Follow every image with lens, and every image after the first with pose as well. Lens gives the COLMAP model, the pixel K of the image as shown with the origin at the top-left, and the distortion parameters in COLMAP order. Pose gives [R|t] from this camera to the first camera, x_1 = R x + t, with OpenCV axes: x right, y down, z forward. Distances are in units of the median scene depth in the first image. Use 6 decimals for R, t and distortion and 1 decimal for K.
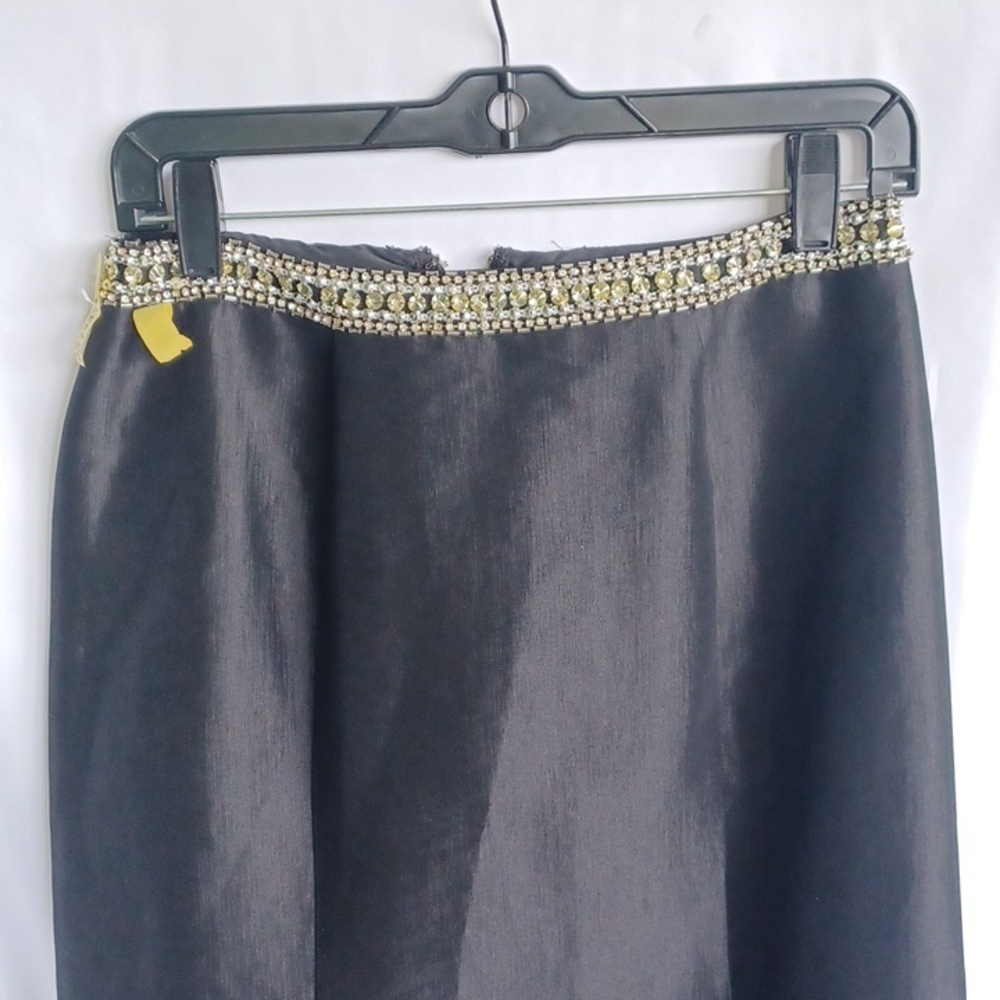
lens RADIAL K [[1381.4, 0, 500.0], [0, 1381.4, 500.0], [0, 0, 1]] dist [0.059540, -0.048917]
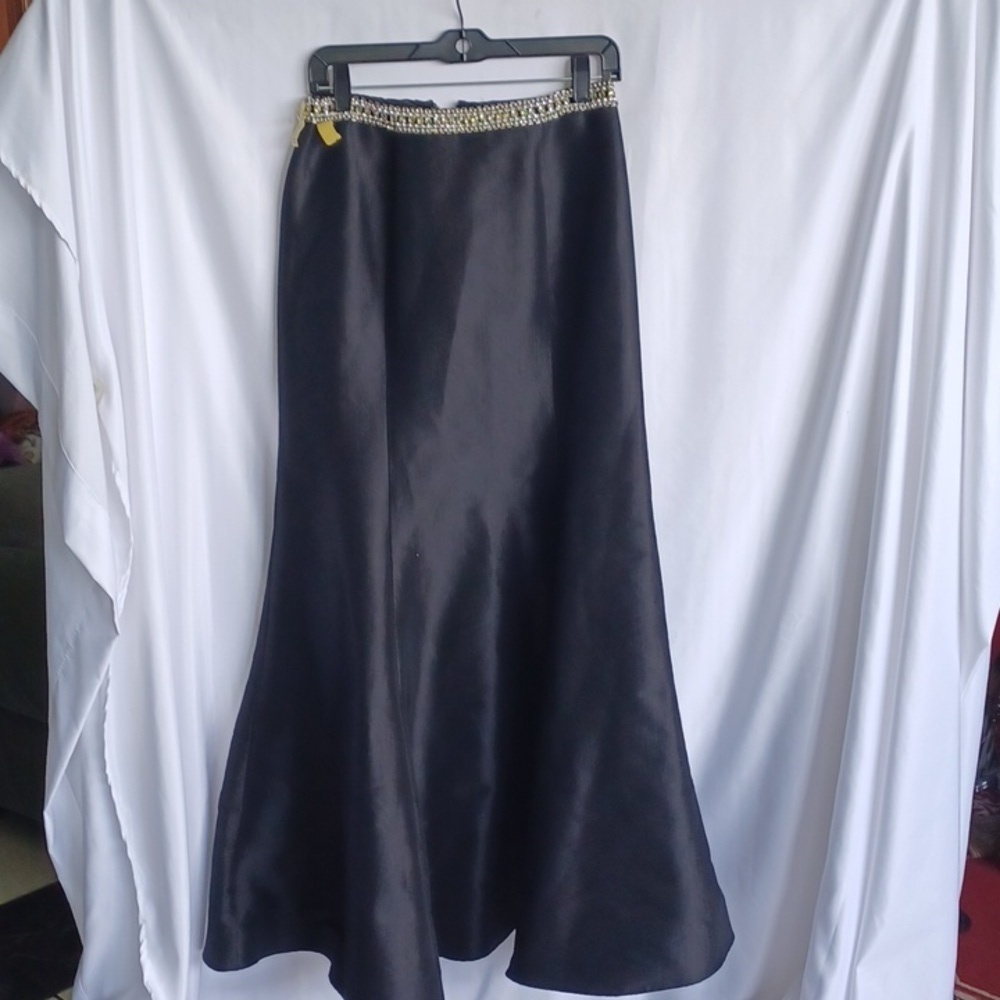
lens RADIAL K [[1381.4, 0, 500.0], [0, 1381.4, 500.0], [0, 0, 1]] dist [0.059540, -0.048917]
pose [[0.999451, -0.001693, 0.033091, -0.012761], [0.000961, 0.999755, 0.022112, 0.504243], [-0.033120, -0.022068, 0.999208, -1.595669]]
